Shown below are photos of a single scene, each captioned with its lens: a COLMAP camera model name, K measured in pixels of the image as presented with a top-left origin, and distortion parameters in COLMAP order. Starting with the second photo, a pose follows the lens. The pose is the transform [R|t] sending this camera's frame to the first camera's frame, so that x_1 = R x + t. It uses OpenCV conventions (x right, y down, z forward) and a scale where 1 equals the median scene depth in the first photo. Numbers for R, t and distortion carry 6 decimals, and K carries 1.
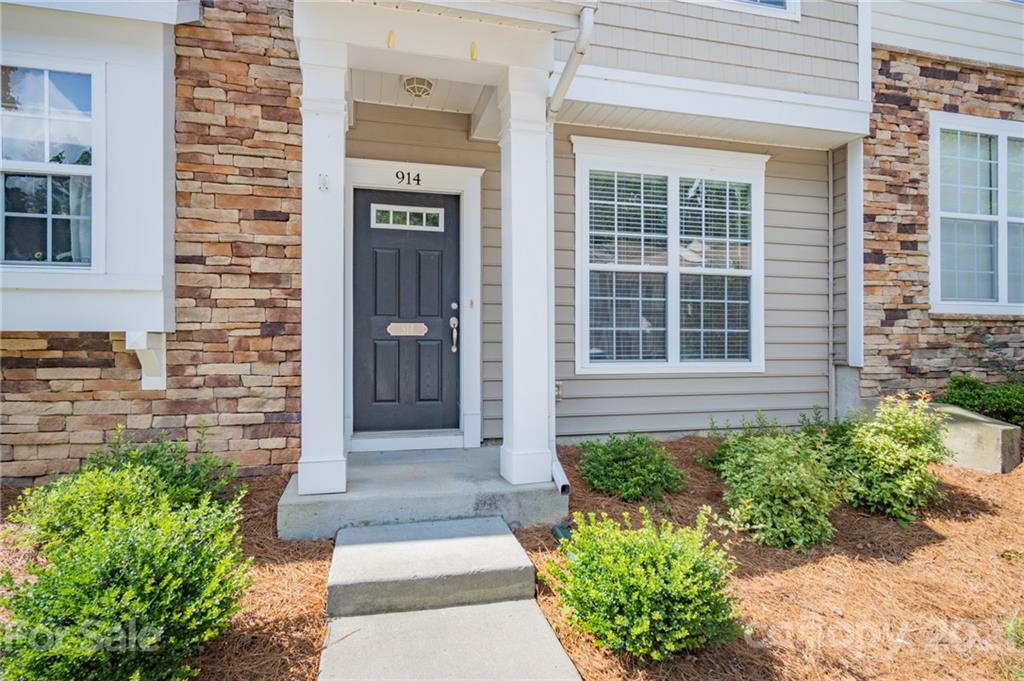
lens RADIAL K [[548.3, 0, 506.0], [0, 548.3, 345.0], [0, 0, 1]] dist [-0.003159, 0.001102]
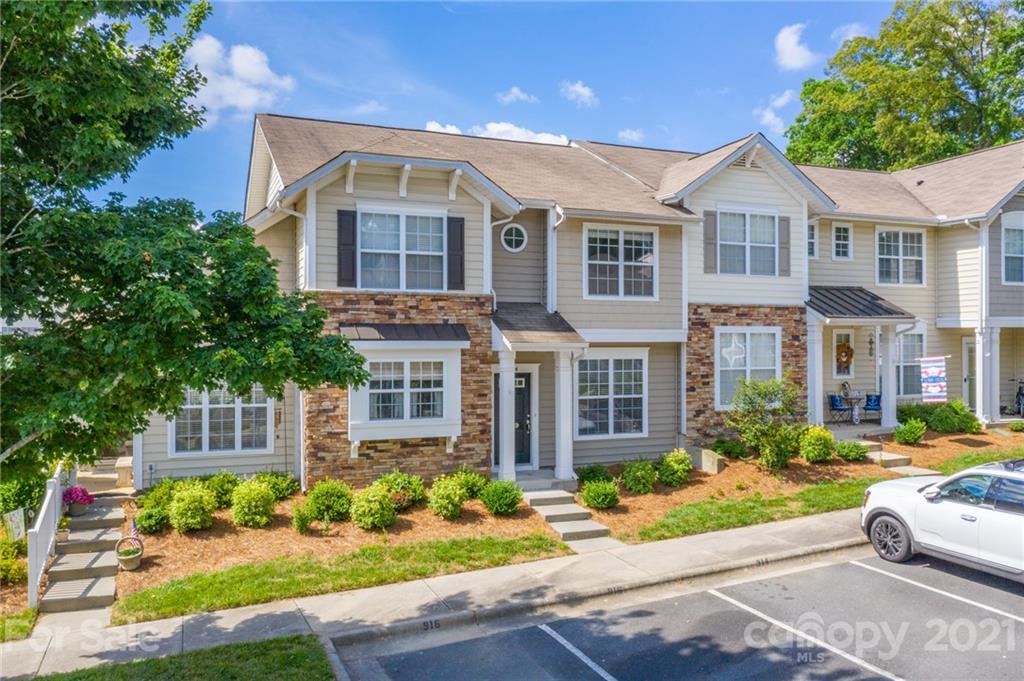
lens RADIAL K [[809.6, 0, 512.0], [0, 809.6, 340.5], [0, 0, 1]] dist [-0.009742, -0.009944]
pose [[0.988709, -0.000282, 0.149845, -0.745269], [0.000471, 0.999999, -0.001223, -0.422671], [-0.149845, 0.001280, 0.988709, -2.774068]]
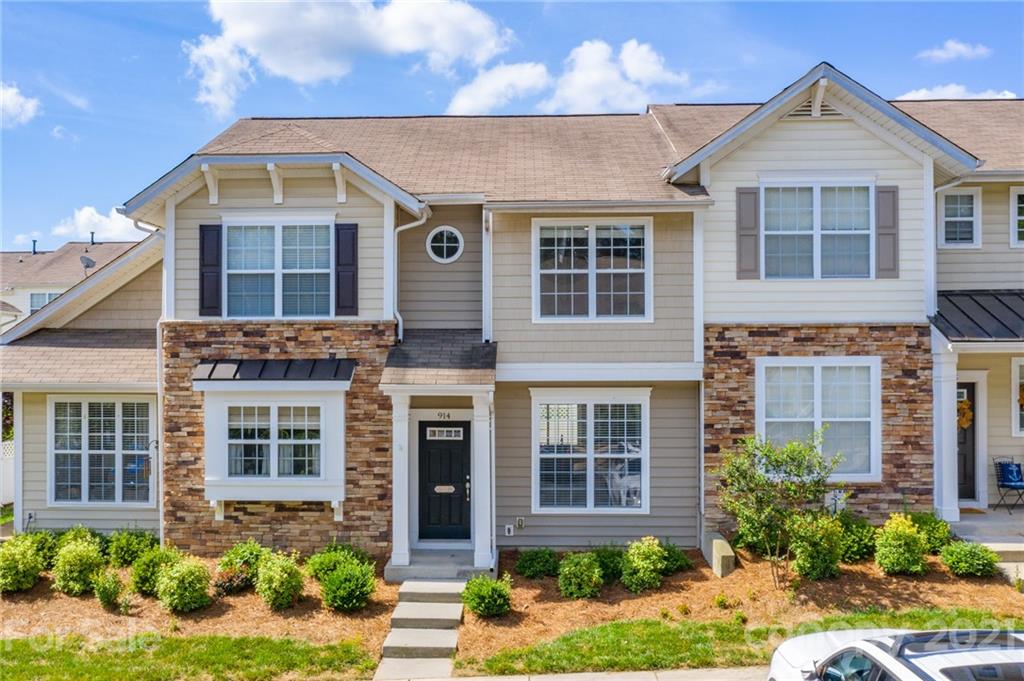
lens RADIAL K [[917.1, 0, 488.6], [0, 917.1, 357.4], [0, 0, 1]] dist [-0.008169, -0.008780]
pose [[0.960051, -0.004121, -0.279795, 0.902273], [0.003506, 0.999990, -0.002700, -0.493580], [0.279804, 0.001611, 0.960056, -2.144104]]
